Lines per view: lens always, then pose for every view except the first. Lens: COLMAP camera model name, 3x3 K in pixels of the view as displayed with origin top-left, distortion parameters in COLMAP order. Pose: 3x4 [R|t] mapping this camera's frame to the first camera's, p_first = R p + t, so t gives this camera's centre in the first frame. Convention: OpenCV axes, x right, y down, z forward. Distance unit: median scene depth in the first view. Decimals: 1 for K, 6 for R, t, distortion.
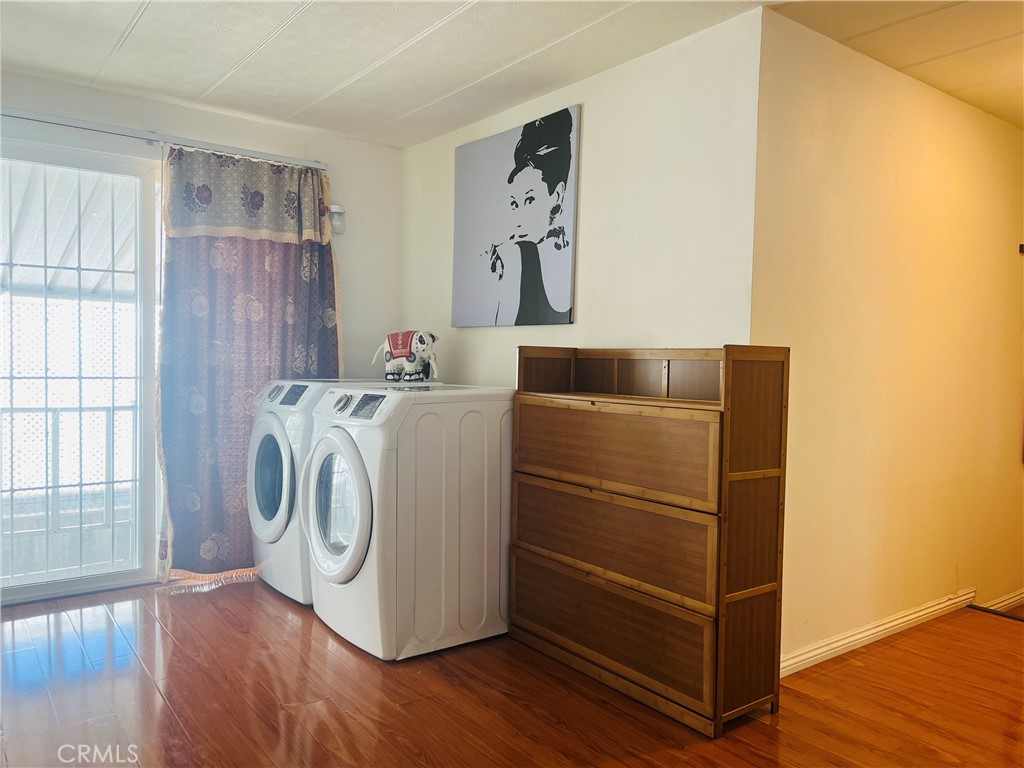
lens RADIAL K [[770.4, 0, 514.9], [0, 770.4, 379.6], [0, 0, 1]] dist [0.065337, -0.085151]
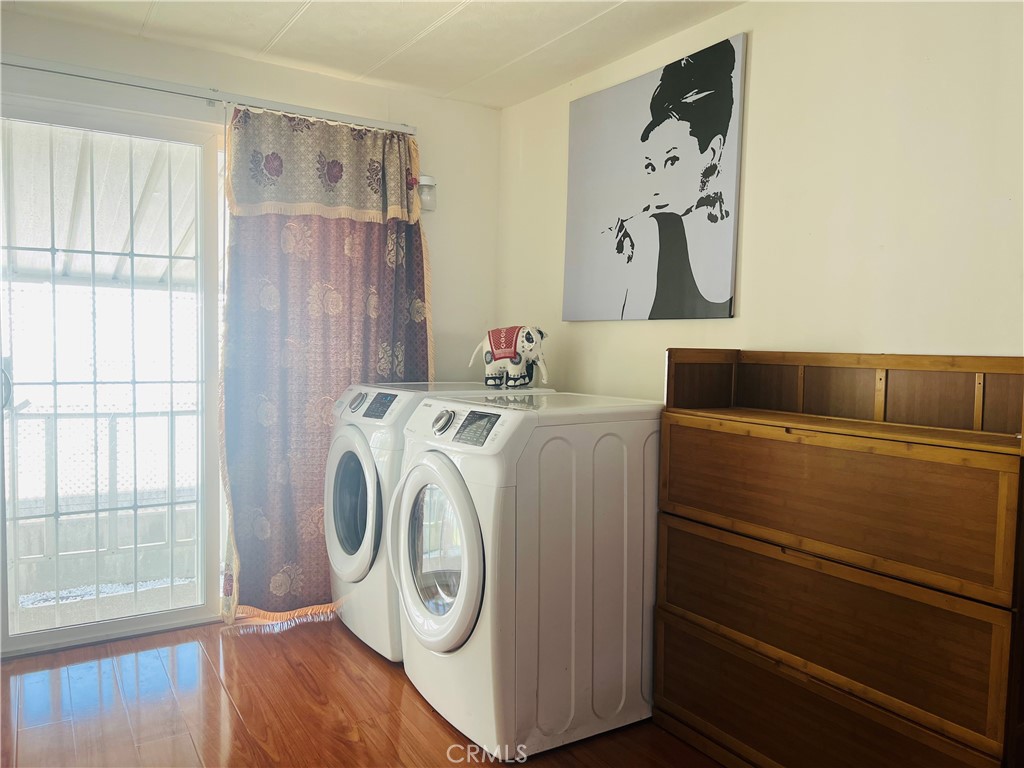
lens RADIAL K [[770.4, 0, 513.6], [0, 770.4, 373.7], [0, 0, 1]] dist [0.065337, -0.085151]
pose [[0.996223, 0.003212, -0.086776, -0.074890], [-0.002160, 0.999923, 0.012216, -0.025227], [0.086809, -0.011983, 0.996153, 0.202018]]
